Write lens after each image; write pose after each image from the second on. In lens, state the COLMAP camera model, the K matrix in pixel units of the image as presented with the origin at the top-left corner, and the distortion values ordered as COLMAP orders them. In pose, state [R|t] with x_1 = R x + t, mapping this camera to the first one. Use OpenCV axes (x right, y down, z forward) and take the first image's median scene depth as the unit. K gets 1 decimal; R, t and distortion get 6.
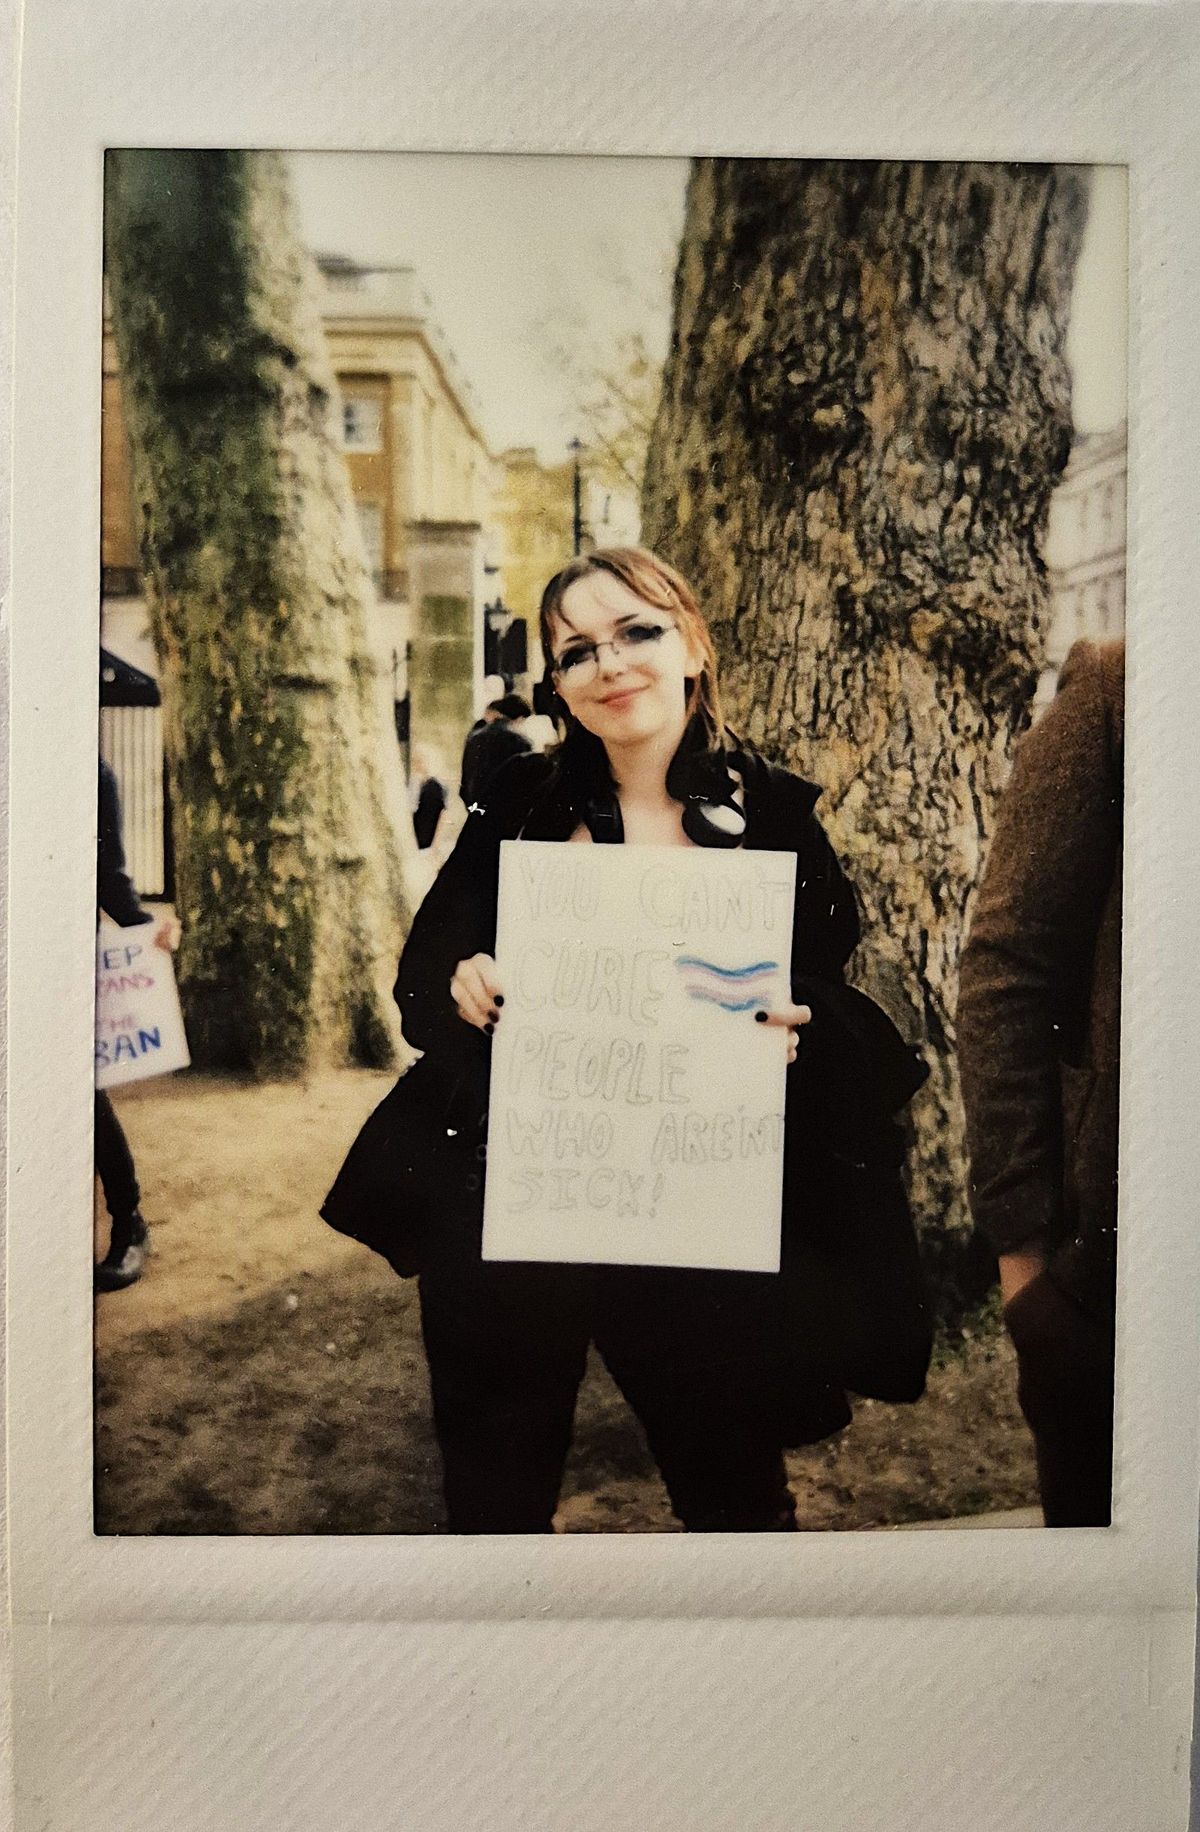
lens RADIAL K [[1433.8, 0, 606.4], [0, 1433.8, 842.4], [0, 0, 1]] dist [0.154379, -0.423478]
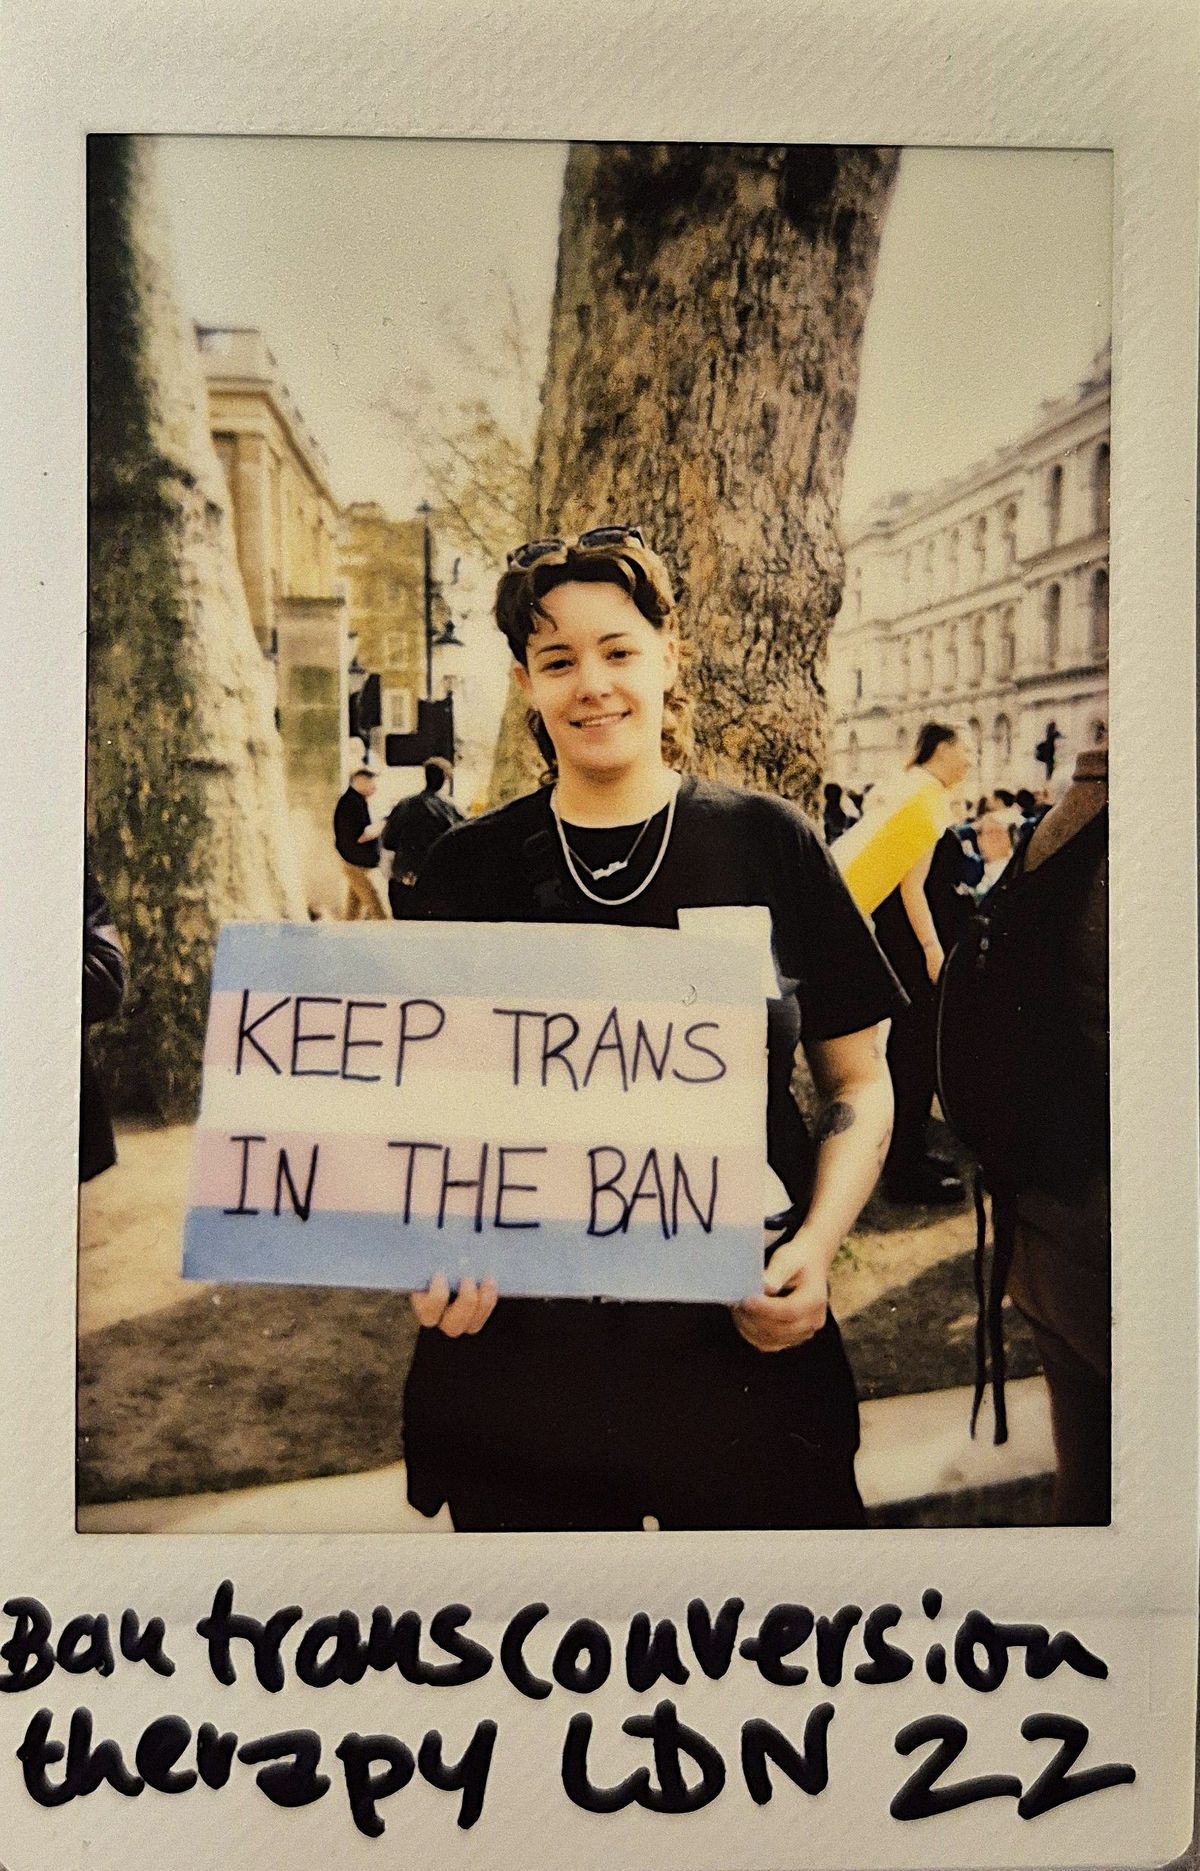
lens RADIAL K [[1406.4, 0, 604.1], [0, 1406.4, 820.7], [0, 0, 1]] dist [0.231591, -0.346102]
pose [[0.994470, -0.013573, 0.104140, -0.029607], [0.018397, 0.998795, -0.045497, -0.018510], [-0.103397, 0.047162, 0.993521, -0.244511]]
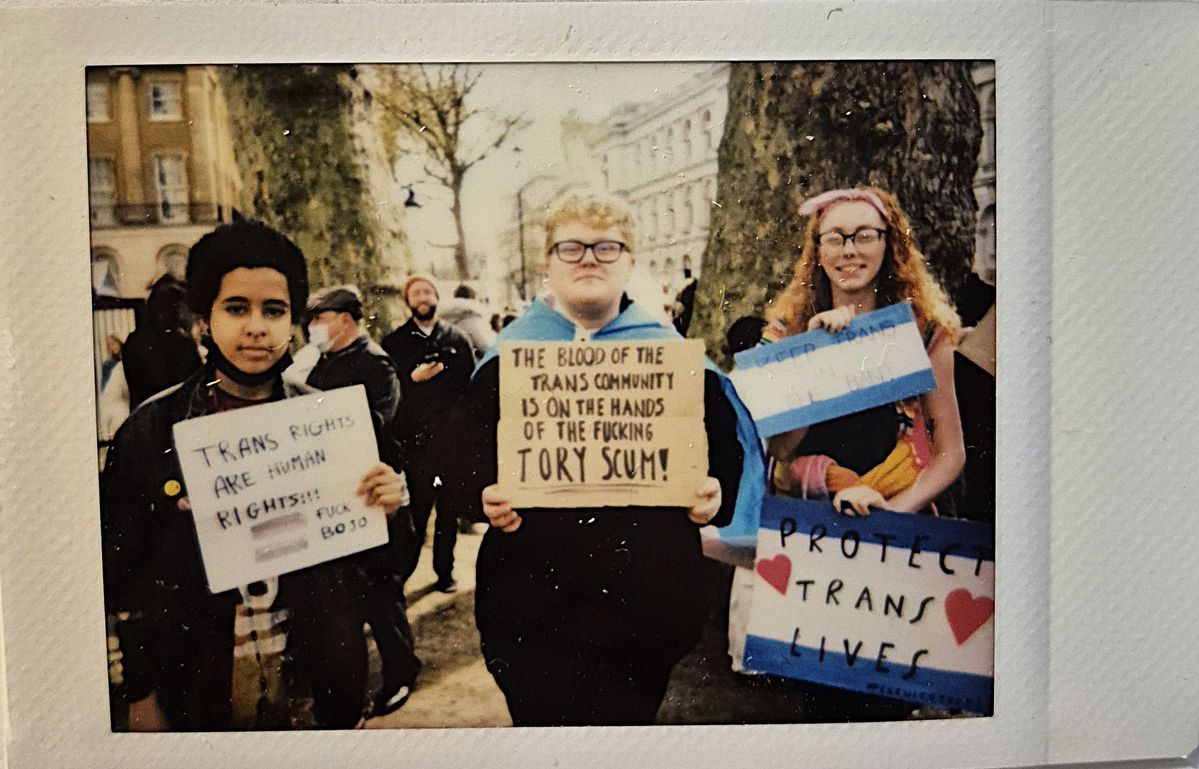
lens RADIAL K [[947.3, 0, 564.5], [0, 947.3, 381.5], [0, 0, 1]] dist [0.198583, -0.602705]
pose [[0.964714, -0.067685, 0.254452, -0.501804], [0.066207, 0.997702, 0.014380, -0.031113], [-0.254841, 0.002974, 0.966978, -0.010916]]
